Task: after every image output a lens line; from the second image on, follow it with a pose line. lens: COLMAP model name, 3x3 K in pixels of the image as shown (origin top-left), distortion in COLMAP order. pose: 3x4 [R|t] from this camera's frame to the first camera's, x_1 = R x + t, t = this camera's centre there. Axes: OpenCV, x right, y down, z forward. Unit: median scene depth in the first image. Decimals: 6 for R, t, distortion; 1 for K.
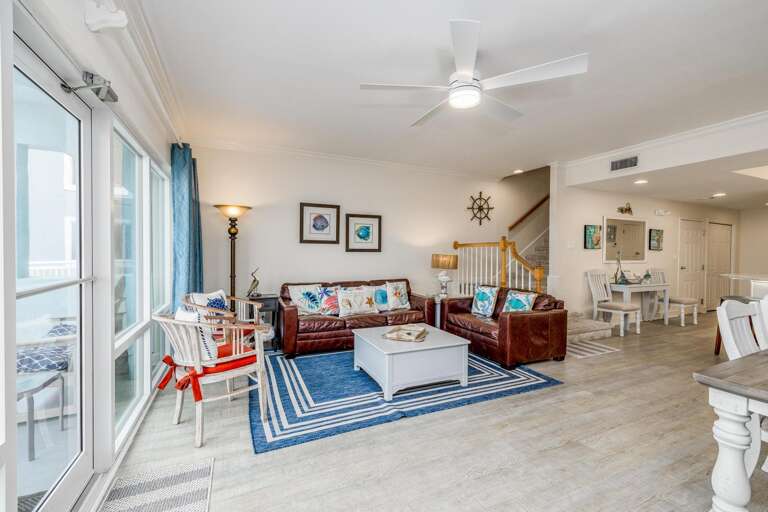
lens RADIAL K [[331.6, 0, 382.0], [0, 331.6, 257.8], [0, 0, 1]] dist [-0.000725, -0.000203]
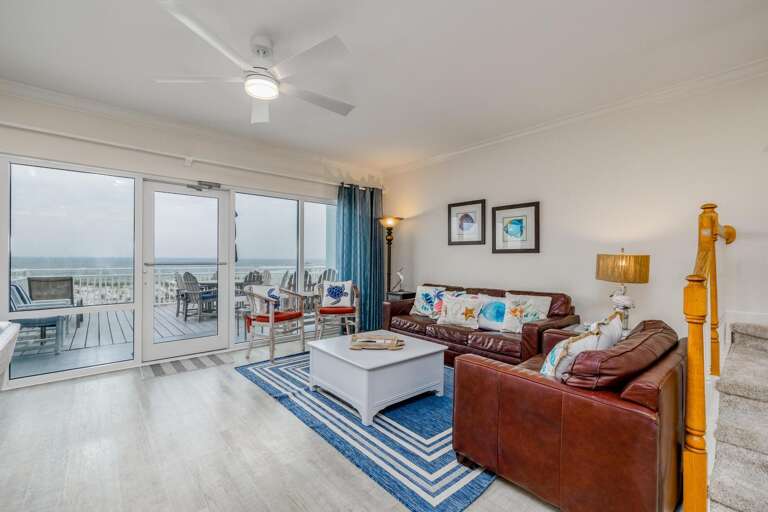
lens RADIAL K [[331.6, 0, 382.0], [0, 331.6, 257.8], [0, 0, 1]] dist [-0.000725, -0.000203]
pose [[0.281739, -0.008992, -0.959449, 0.647215], [-0.020743, 0.999665, -0.015460, 0.012495], [0.959267, 0.024258, 0.281458, 0.535846]]
